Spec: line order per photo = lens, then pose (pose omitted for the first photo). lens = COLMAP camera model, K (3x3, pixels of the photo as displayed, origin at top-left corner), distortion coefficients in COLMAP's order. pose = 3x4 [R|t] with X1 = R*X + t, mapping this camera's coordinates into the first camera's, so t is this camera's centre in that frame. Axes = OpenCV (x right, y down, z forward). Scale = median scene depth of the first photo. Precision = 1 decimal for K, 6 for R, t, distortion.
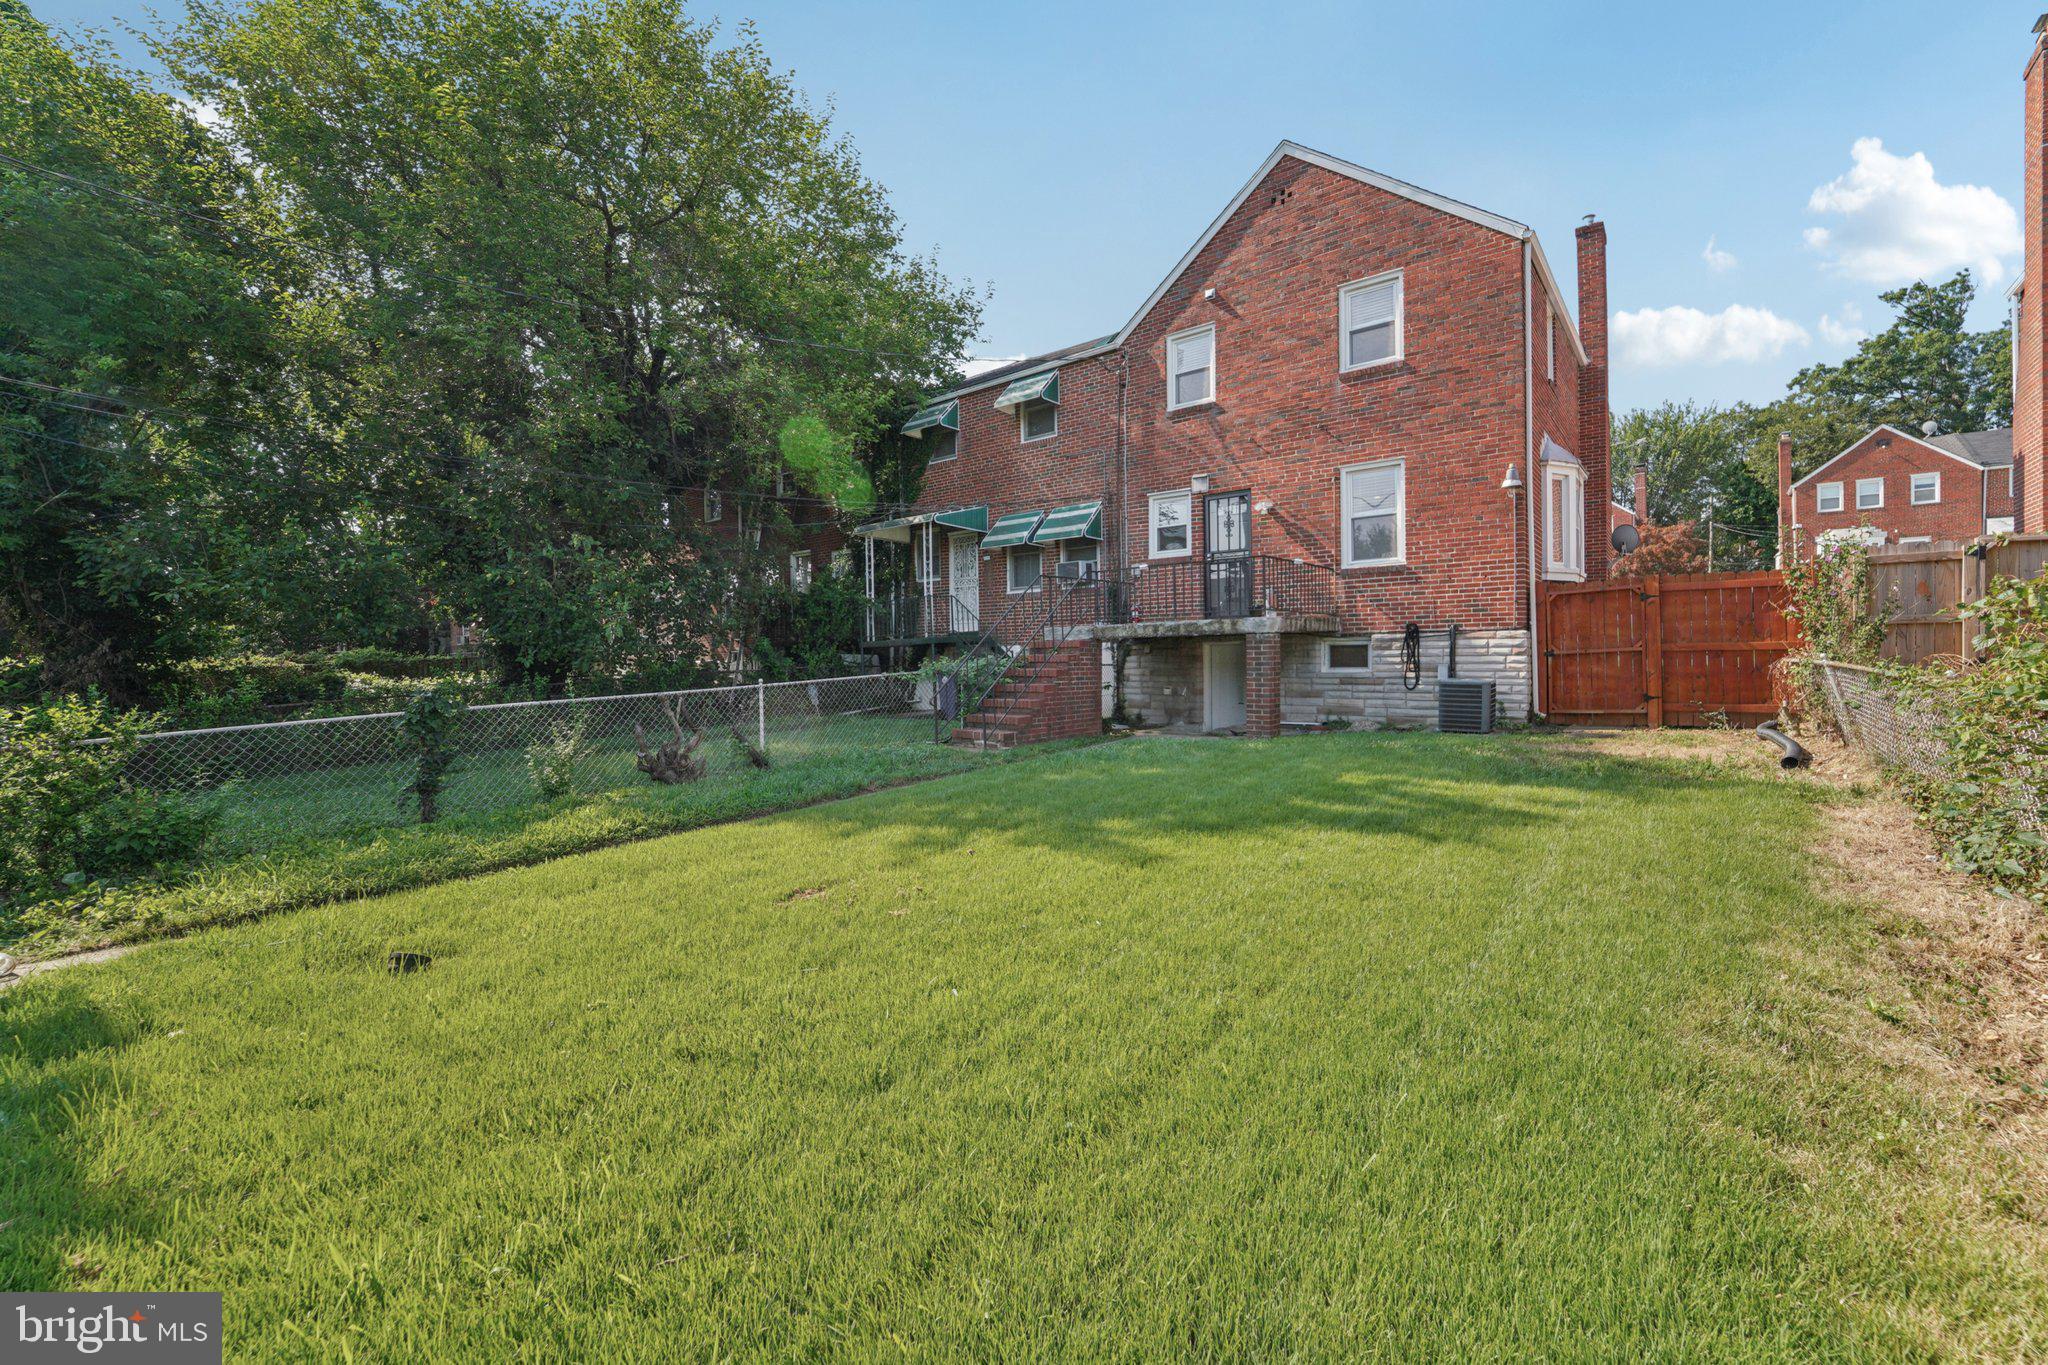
lens RADIAL K [[834.4, 0, 1024.0], [0, 834.4, 682.5], [0, 0, 1]] dist [-0.016214, 0.000250]
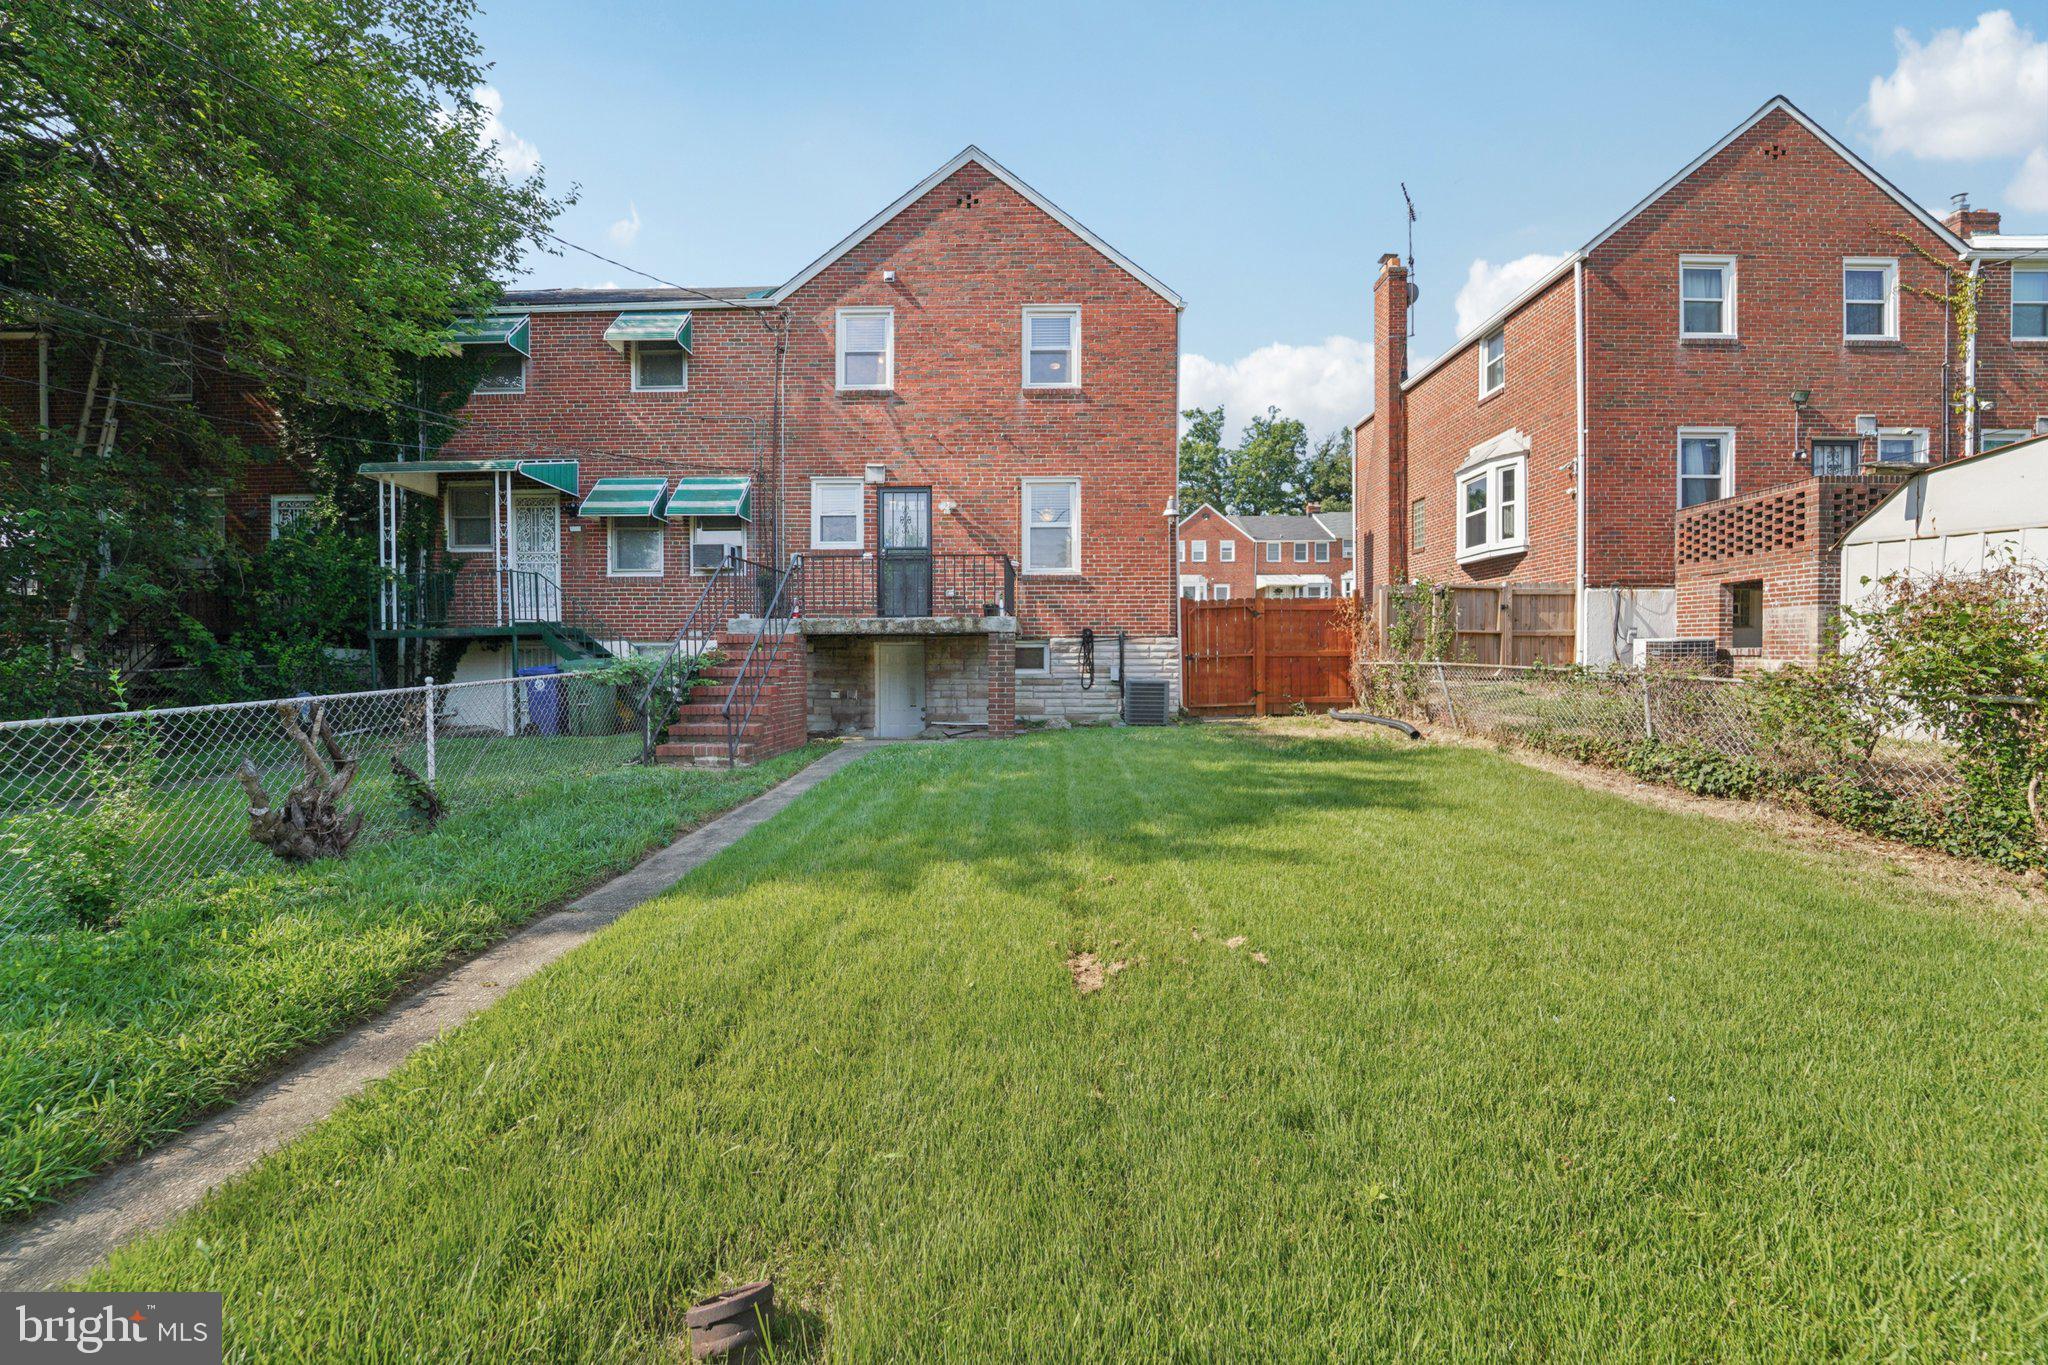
lens RADIAL K [[838.8, 0, 1025.1], [0, 838.8, 688.7], [0, 0, 1]] dist [-0.018482, -0.000299]
pose [[0.782693, -0.007912, 0.622358, -0.256764], [0.010036, 0.999950, 0.000091, 0.006344], [-0.622327, 0.006175, 0.782733, 0.161189]]
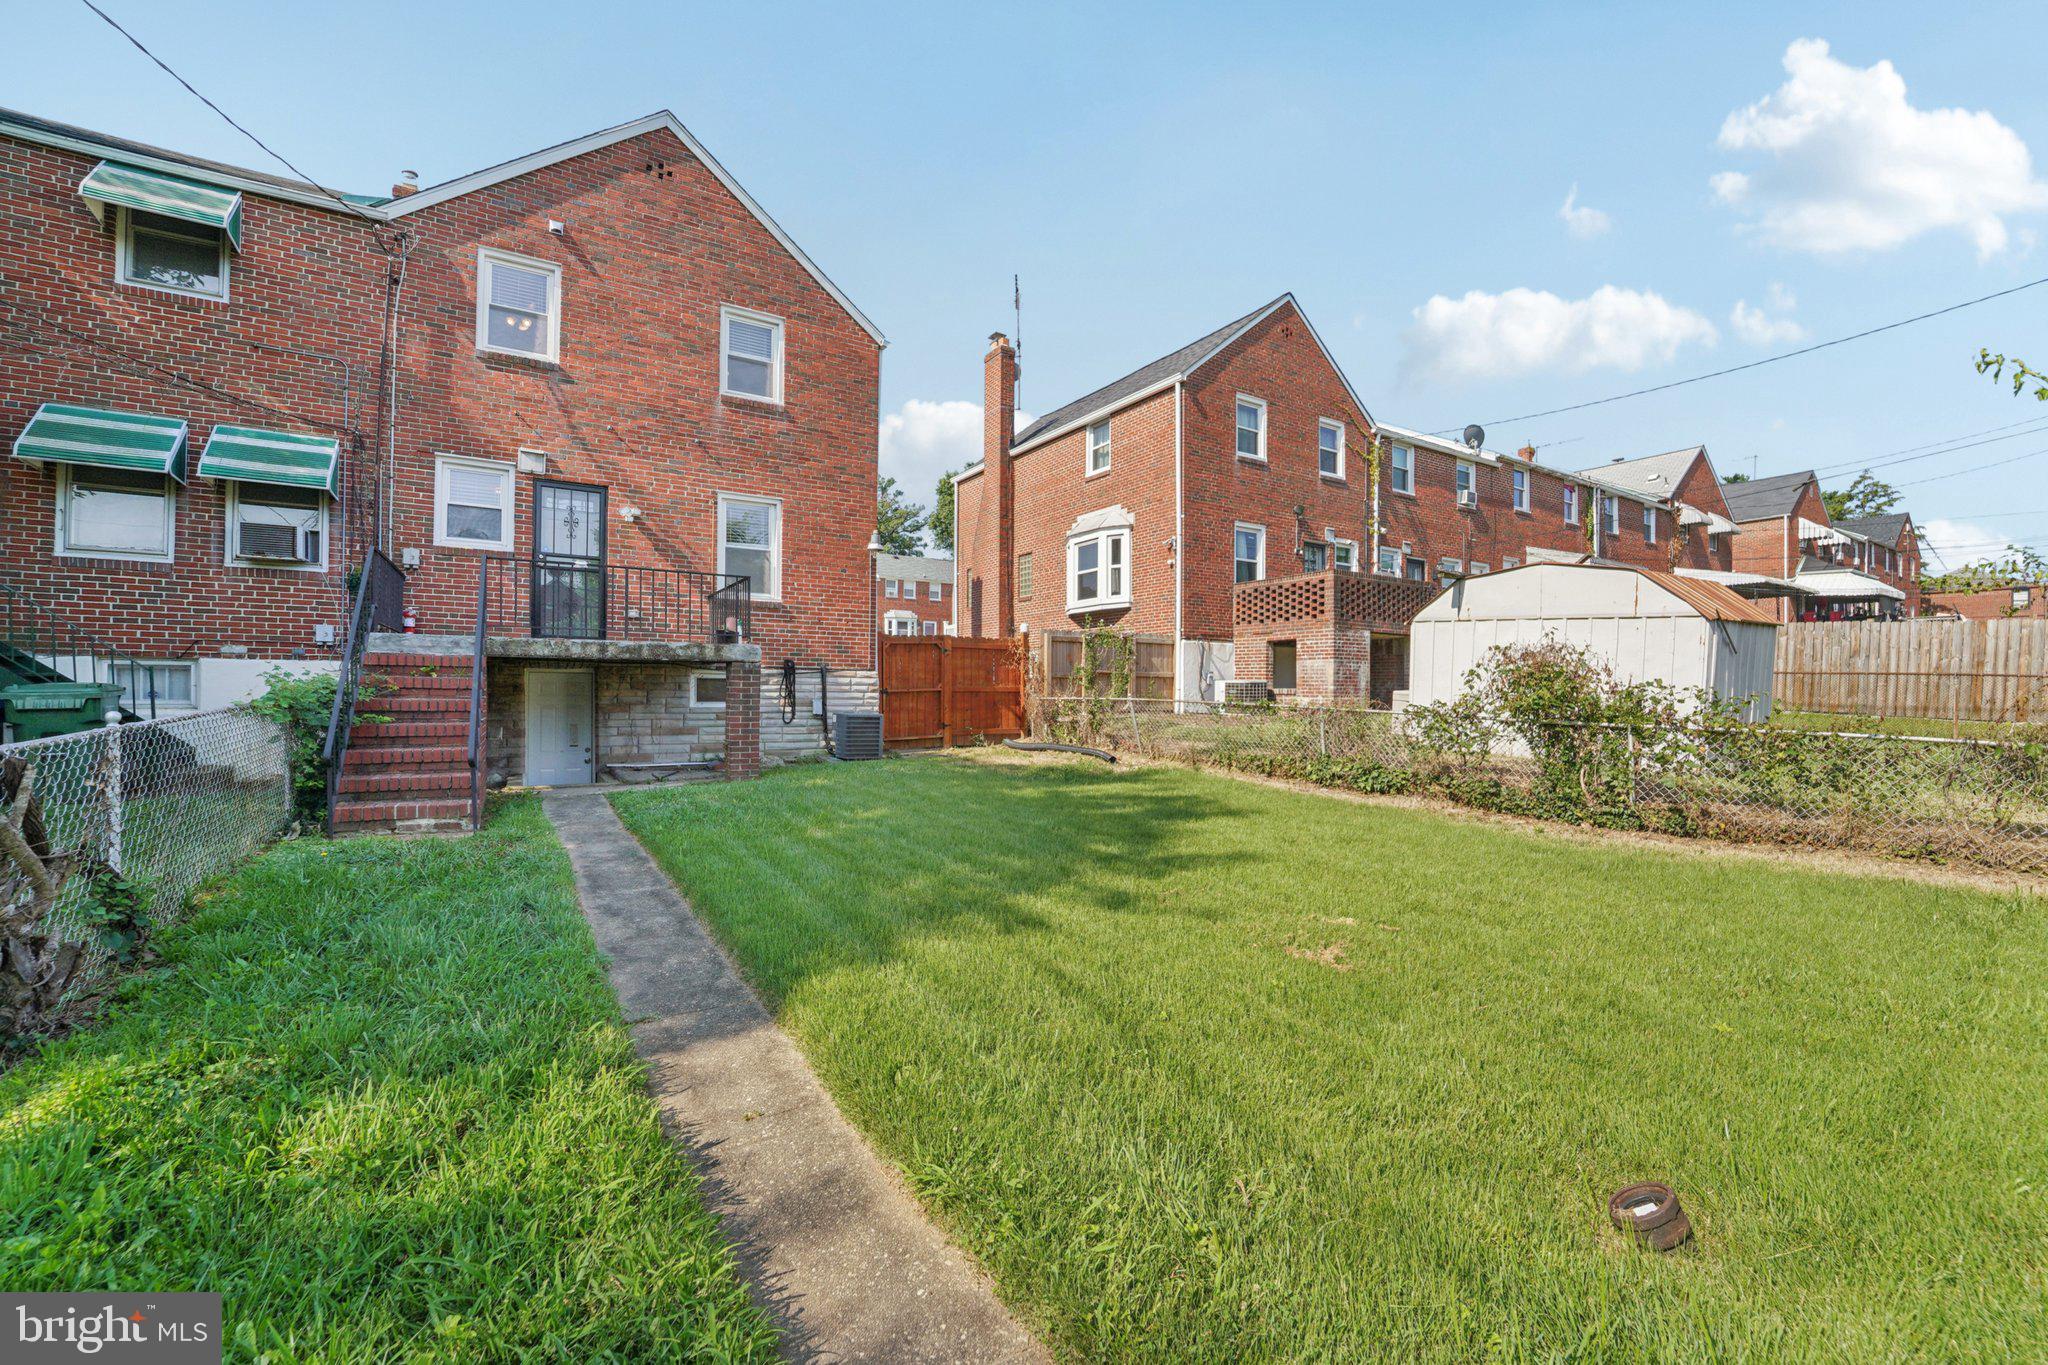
lens RADIAL K [[848.7, 0, 1023.6], [0, 848.7, 705.5], [0, 0, 1]] dist [-0.016177, -0.000265]
pose [[0.310809, 0.005766, 0.950455, -0.399635], [0.017542, 0.999776, -0.011801, 0.003311], [-0.950310, 0.020341, 0.310638, 0.346468]]
